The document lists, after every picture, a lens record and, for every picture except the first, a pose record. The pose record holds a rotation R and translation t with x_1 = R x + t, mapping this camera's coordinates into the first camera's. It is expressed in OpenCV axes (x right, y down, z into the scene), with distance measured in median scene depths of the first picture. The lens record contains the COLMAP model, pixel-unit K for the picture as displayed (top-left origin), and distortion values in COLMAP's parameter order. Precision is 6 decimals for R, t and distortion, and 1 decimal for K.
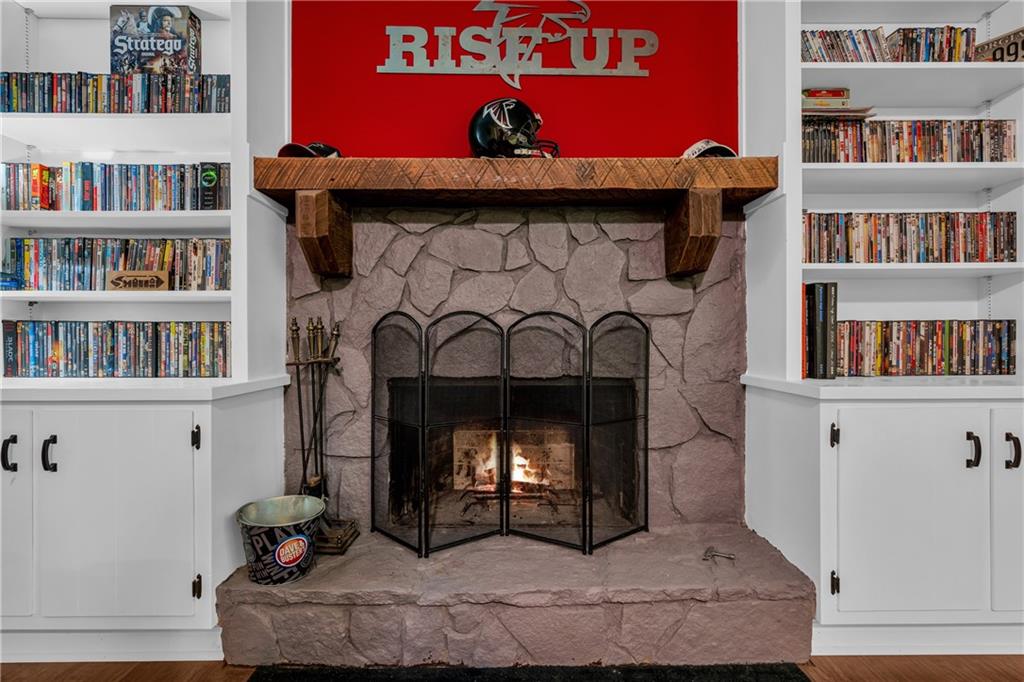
lens RADIAL K [[467.3, 0, 513.8], [0, 467.3, 341.4], [0, 0, 1]] dist [-0.008933, 0.001614]
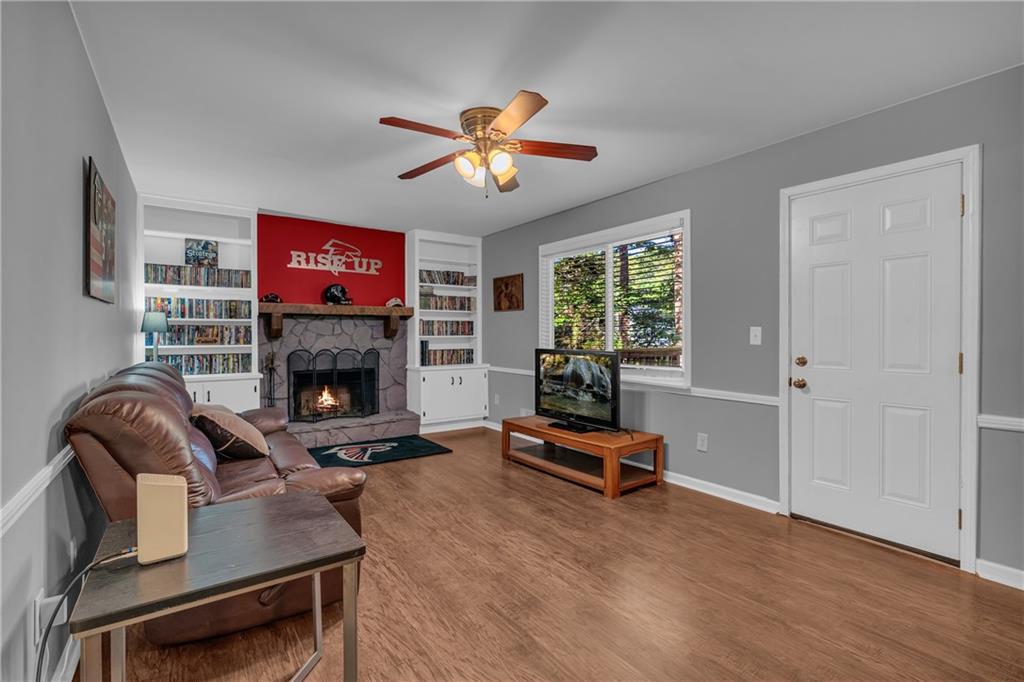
lens RADIAL K [[467.3, 0, 513.8], [0, 467.3, 341.4], [0, 0, 1]] dist [-0.008933, 0.001614]
pose [[0.817605, -0.006305, 0.575745, -0.862269], [-0.002577, 0.999890, 0.014610, -0.163770], [-0.575774, -0.013429, 0.817499, -2.328125]]
